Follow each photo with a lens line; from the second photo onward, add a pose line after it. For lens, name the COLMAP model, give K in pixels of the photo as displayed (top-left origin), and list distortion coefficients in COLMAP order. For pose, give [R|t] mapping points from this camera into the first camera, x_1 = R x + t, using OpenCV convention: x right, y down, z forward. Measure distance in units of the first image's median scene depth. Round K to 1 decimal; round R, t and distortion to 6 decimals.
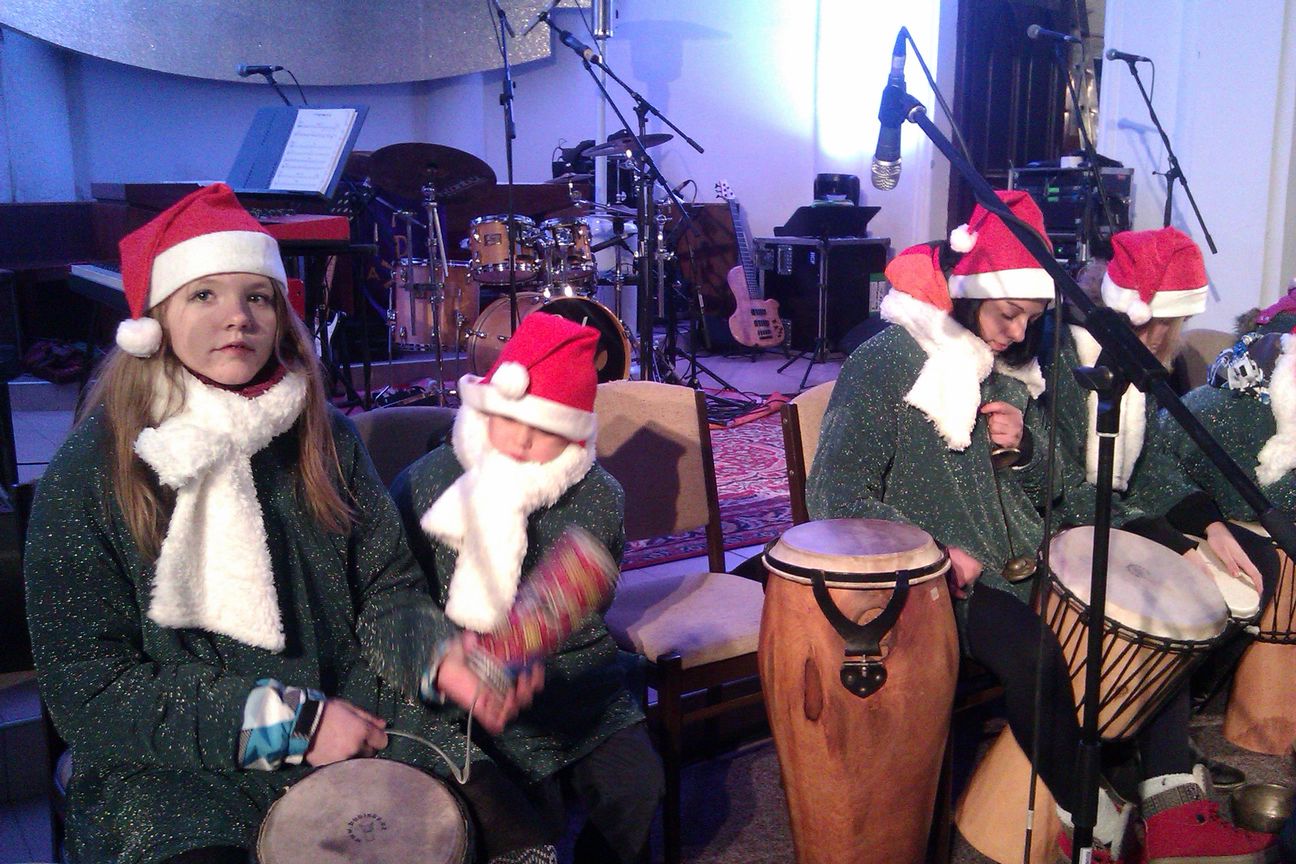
lens RADIAL K [[1198.3, 0, 651.4], [0, 1198.3, 432.0], [0, 0, 1]] dist [0.002385, 0.000000]
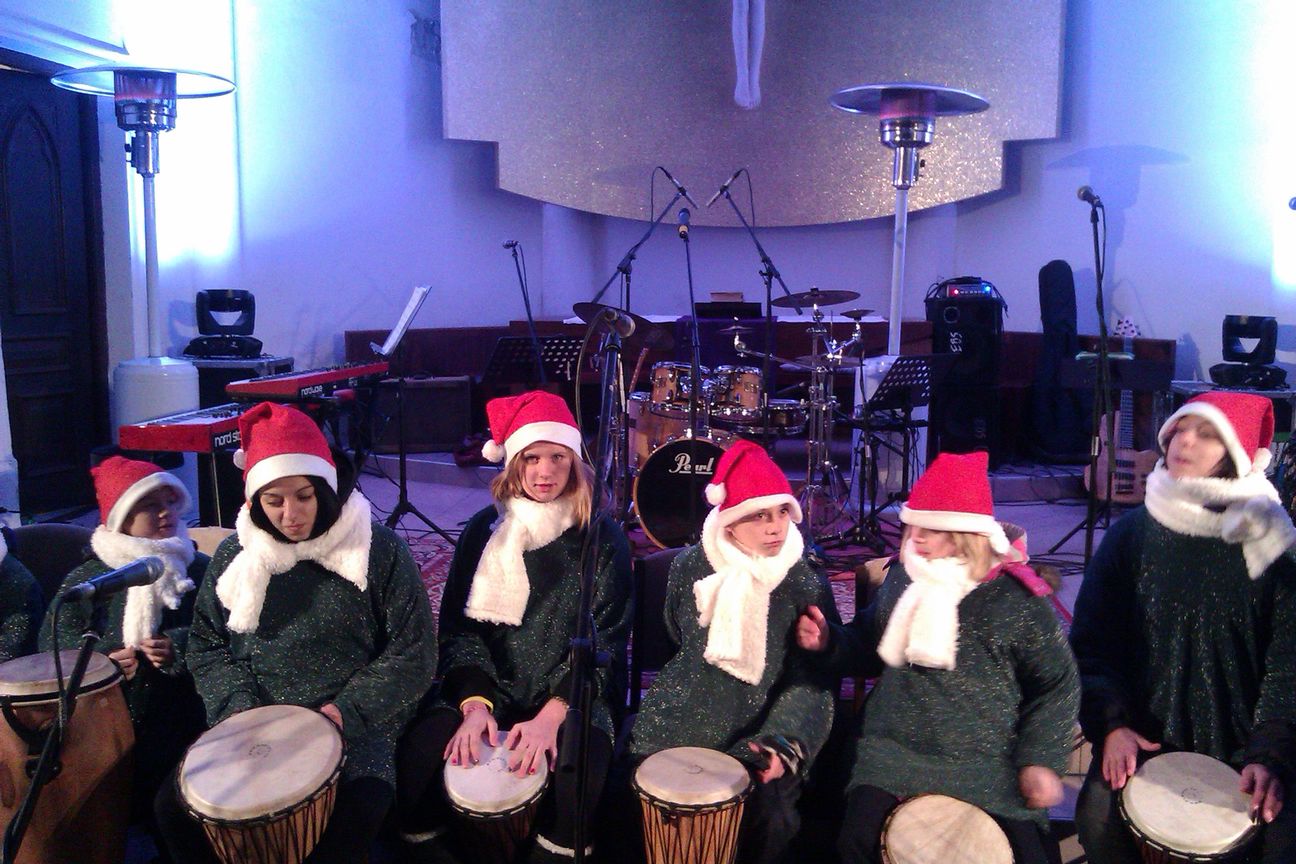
lens RADIAL K [[1198.3, 0, 659.4], [0, 1198.3, 421.2], [0, 0, 1]] dist [0.002385, 0.000000]
pose [[0.769079, 0.077099, -0.634487, 0.609964], [-0.129388, 0.990925, -0.036423, -0.083632], [0.625920, 0.110107, 0.772075, 0.123864]]
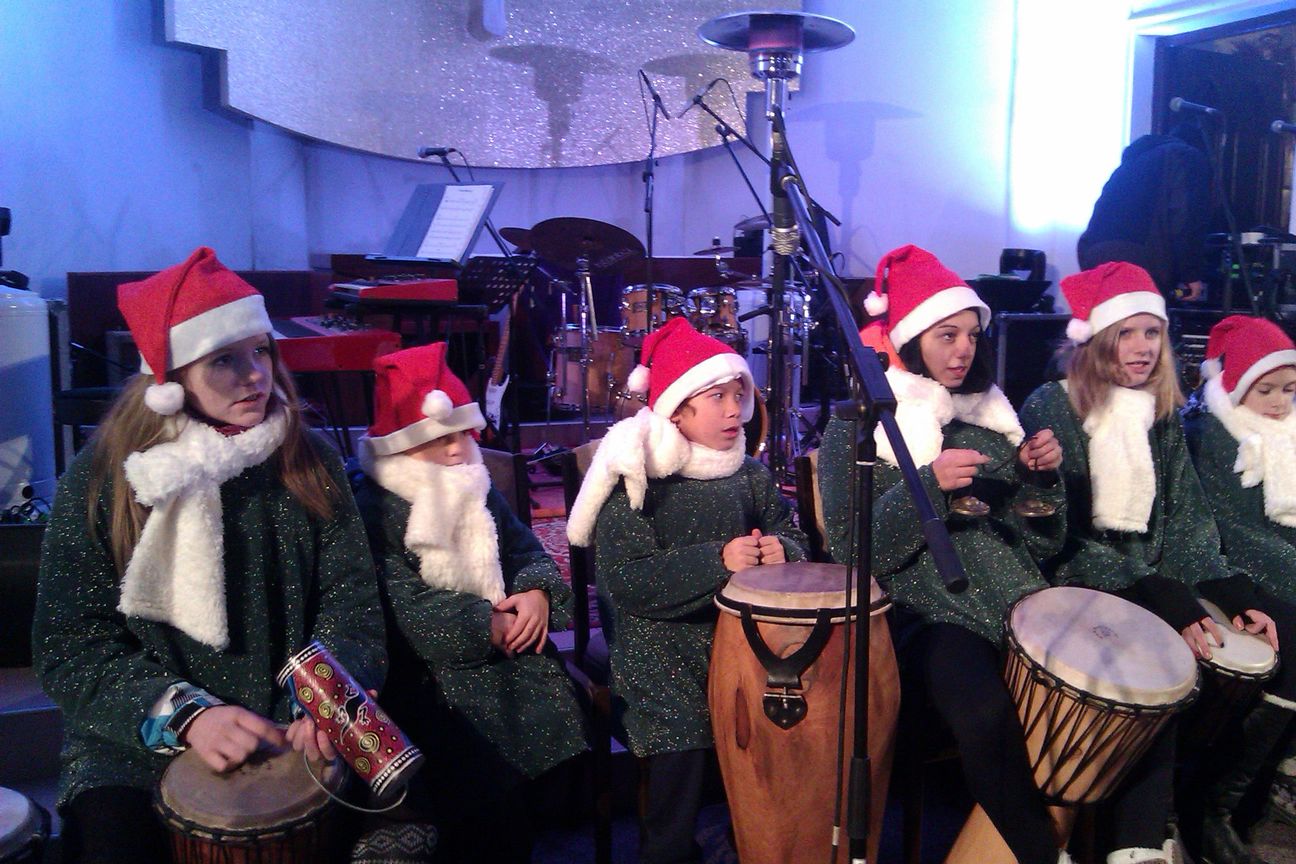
lens RADIAL K [[1198.3, 0, 654.3], [0, 1198.3, 422.9], [0, 0, 1]] dist [0.002385, 0.000000]
pose [[0.978885, 0.033414, -0.201663, 0.114936], [-0.047698, 0.996653, -0.066393, 0.012959], [0.198770, 0.074610, 0.977202, -0.028088]]
